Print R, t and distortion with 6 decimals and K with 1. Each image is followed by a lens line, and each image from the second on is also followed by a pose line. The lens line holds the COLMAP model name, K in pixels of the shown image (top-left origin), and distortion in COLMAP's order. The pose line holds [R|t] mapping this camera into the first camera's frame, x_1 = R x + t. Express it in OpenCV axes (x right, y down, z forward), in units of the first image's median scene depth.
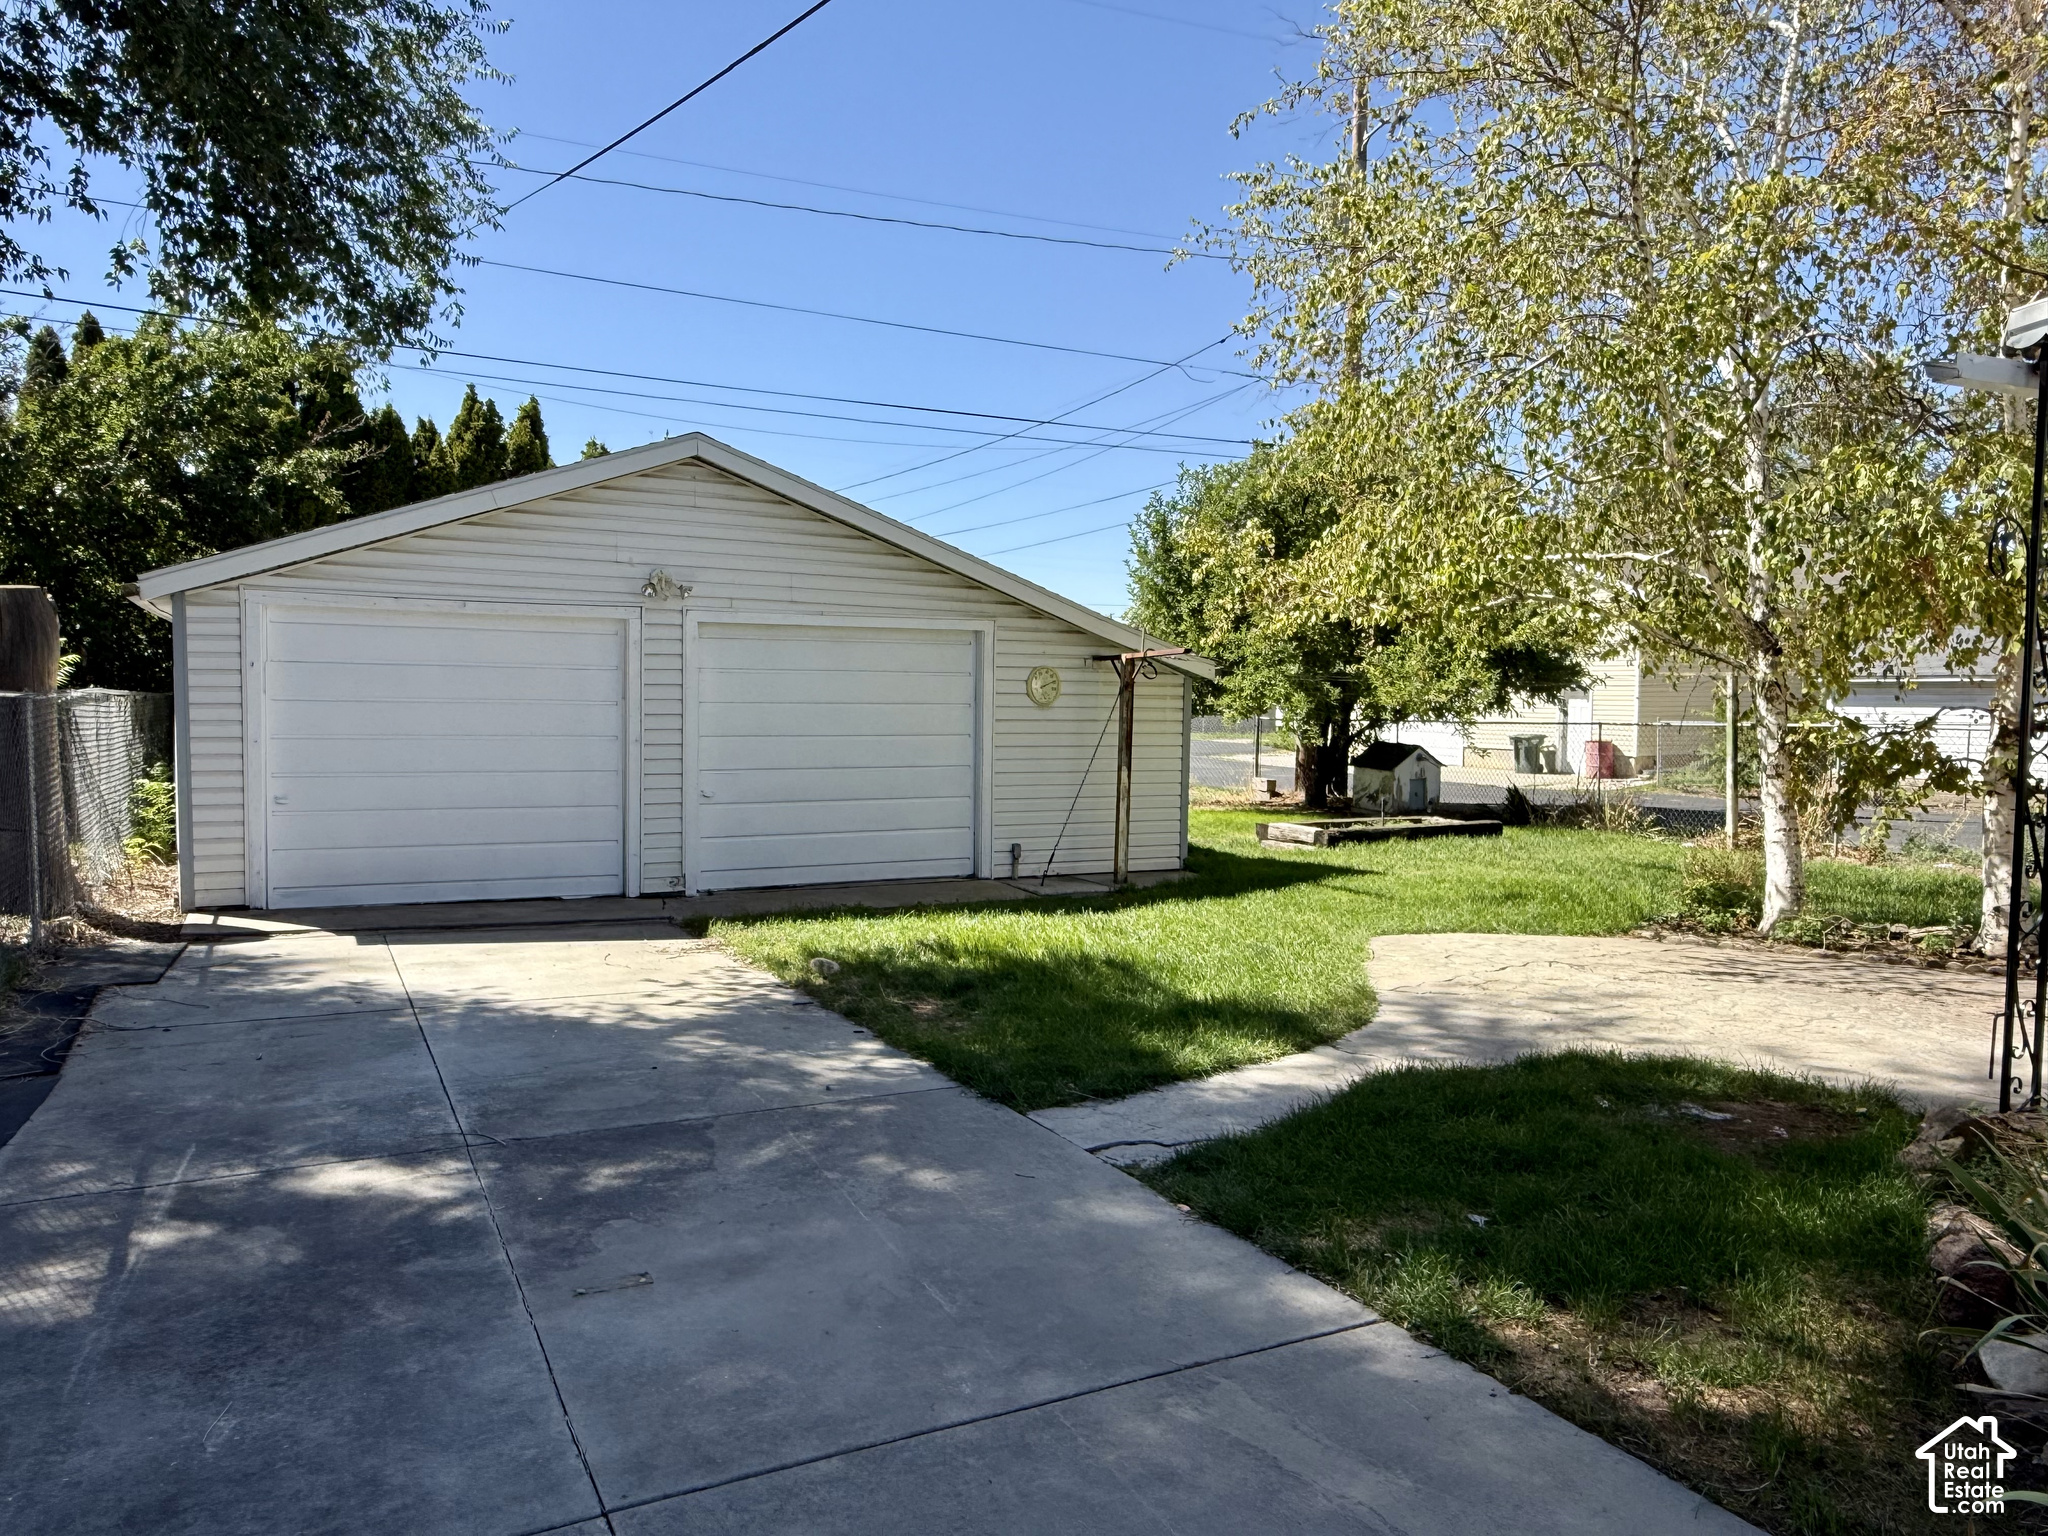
lens RADIAL K [[1434.4, 0, 1024.0], [0, 1434.4, 768.0], [0, 0, 1]] dist [0.001295, -0.000057]
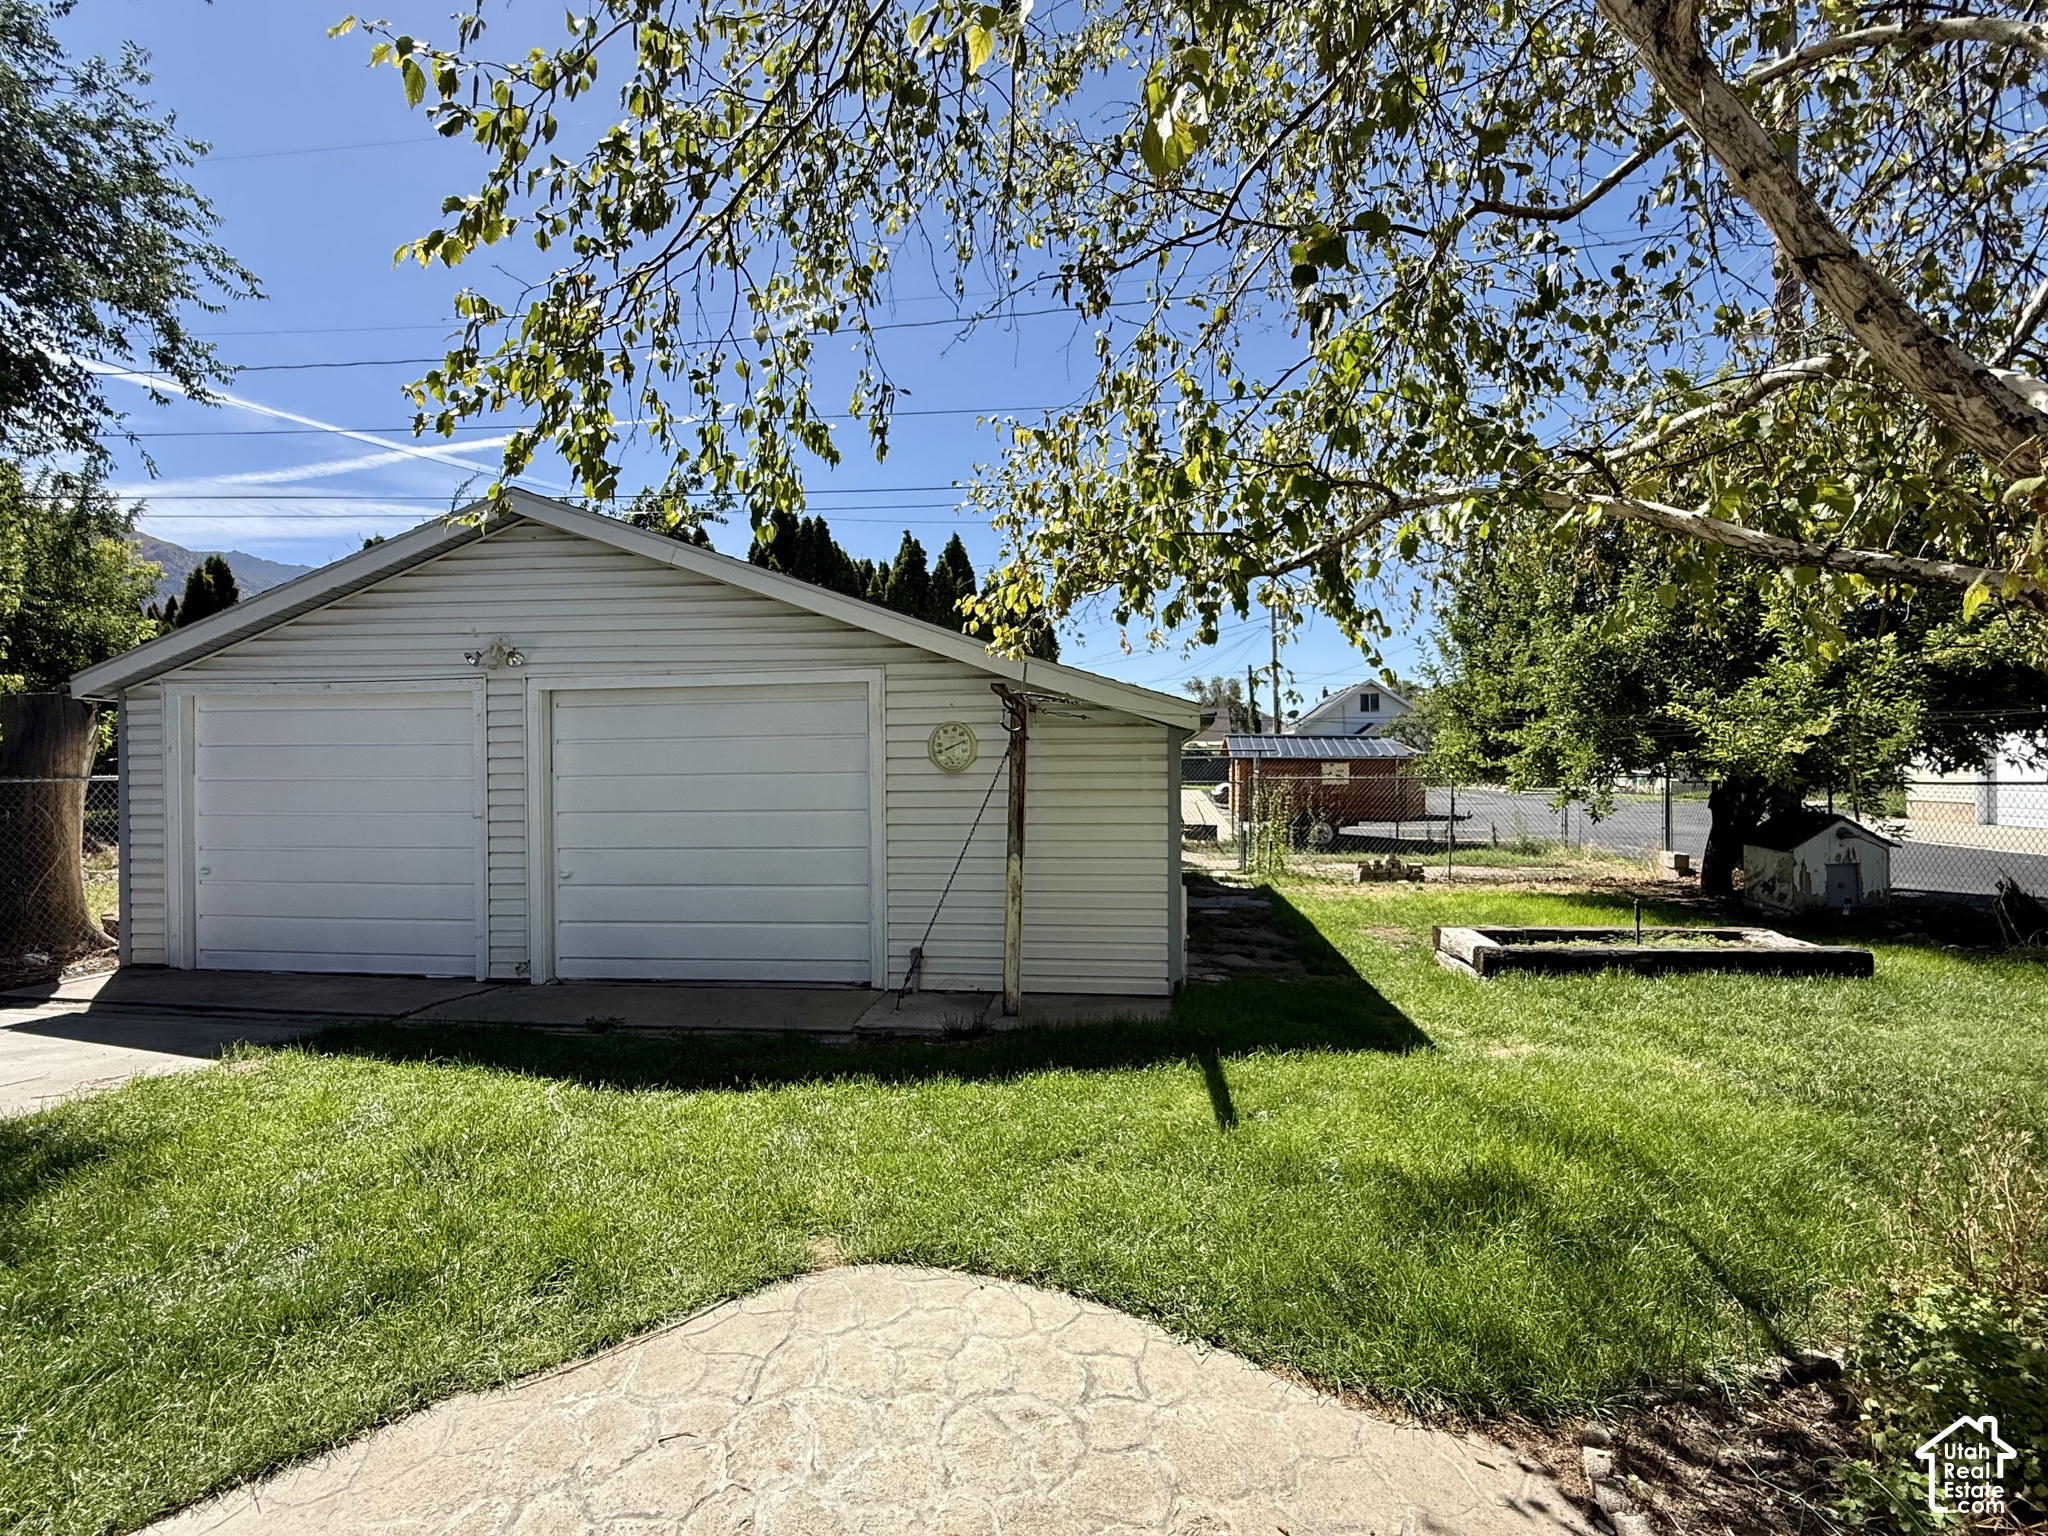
lens RADIAL K [[986.0, 0, 1024.0], [0, 986.0, 768.0], [0, 0, 1]] dist [0.014164, 0.000042]
pose [[0.817498, -0.020346, -0.575572, 0.359786], [-0.008405, 0.998848, -0.047246, -0.020958], [0.575870, 0.043461, 0.816385, 0.589233]]
